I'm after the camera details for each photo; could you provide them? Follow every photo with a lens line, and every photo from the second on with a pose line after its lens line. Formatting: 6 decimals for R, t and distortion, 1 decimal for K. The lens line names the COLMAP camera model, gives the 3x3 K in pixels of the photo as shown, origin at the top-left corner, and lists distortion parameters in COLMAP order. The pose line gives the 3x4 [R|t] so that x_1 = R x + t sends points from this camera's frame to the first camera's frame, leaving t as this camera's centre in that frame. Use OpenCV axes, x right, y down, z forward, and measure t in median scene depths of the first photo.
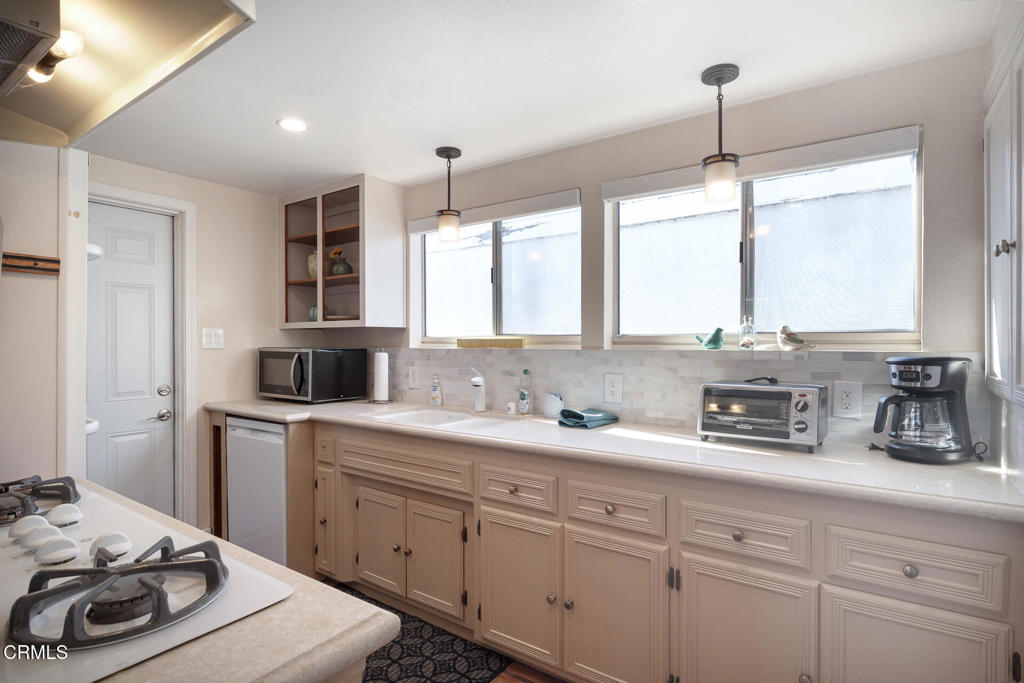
lens RADIAL K [[521.3, 0, 516.3], [0, 521.3, 344.0], [0, 0, 1]] dist [-0.000734, 0.002465]
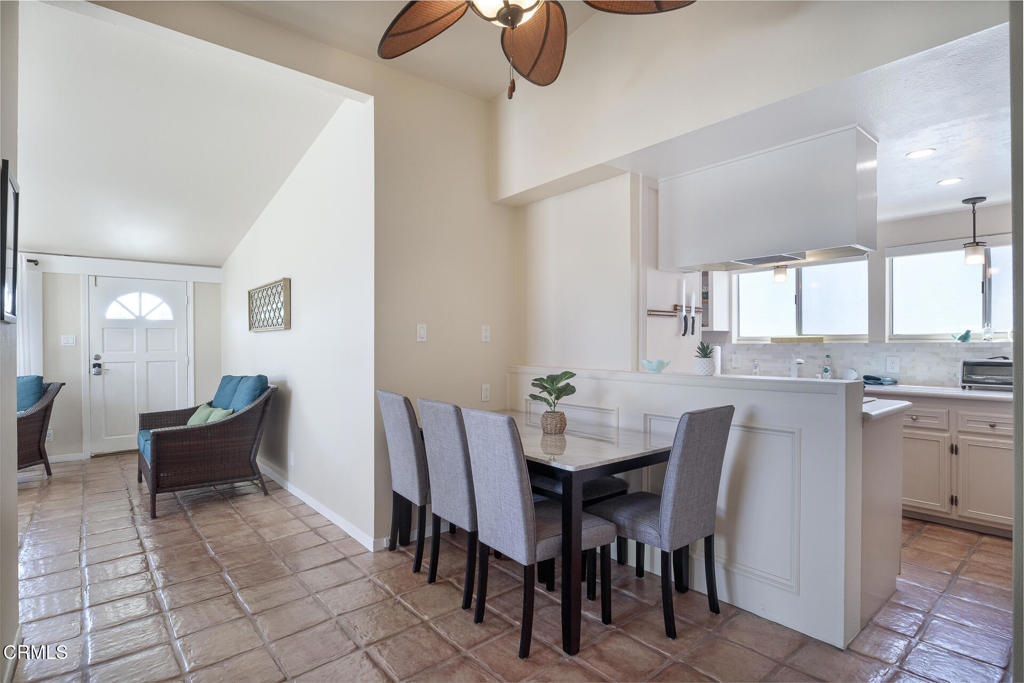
lens RADIAL K [[521.3, 0, 518.6], [0, 521.3, 345.1], [0, 0, 1]] dist [-0.000734, 0.002465]
pose [[0.970967, -0.000432, -0.239213, -0.541328], [-0.000063, 0.999998, -0.002064, 0.019524], [0.239214, 0.002019, 0.970965, -0.883949]]
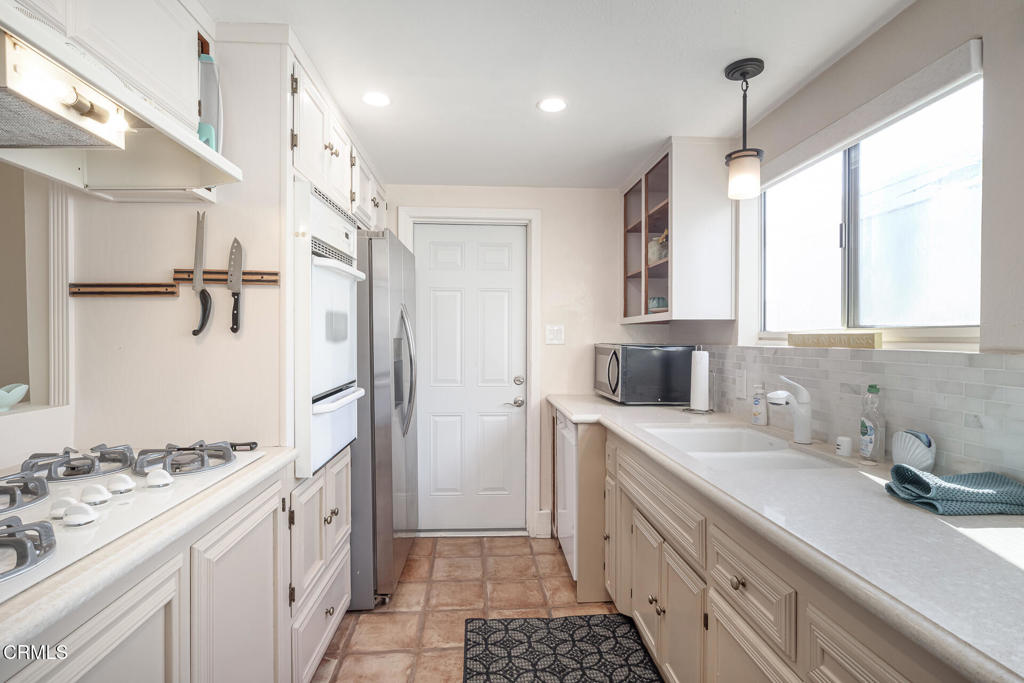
lens RADIAL K [[521.3, 0, 511.9], [0, 521.3, 342.2], [0, 0, 1]] dist [-0.000734, 0.002465]
pose [[0.630962, 0.008967, -0.775762, 0.212066], [-0.005001, 0.999959, 0.007491, -0.002059], [0.775797, -0.000847, 0.630982, 0.293895]]
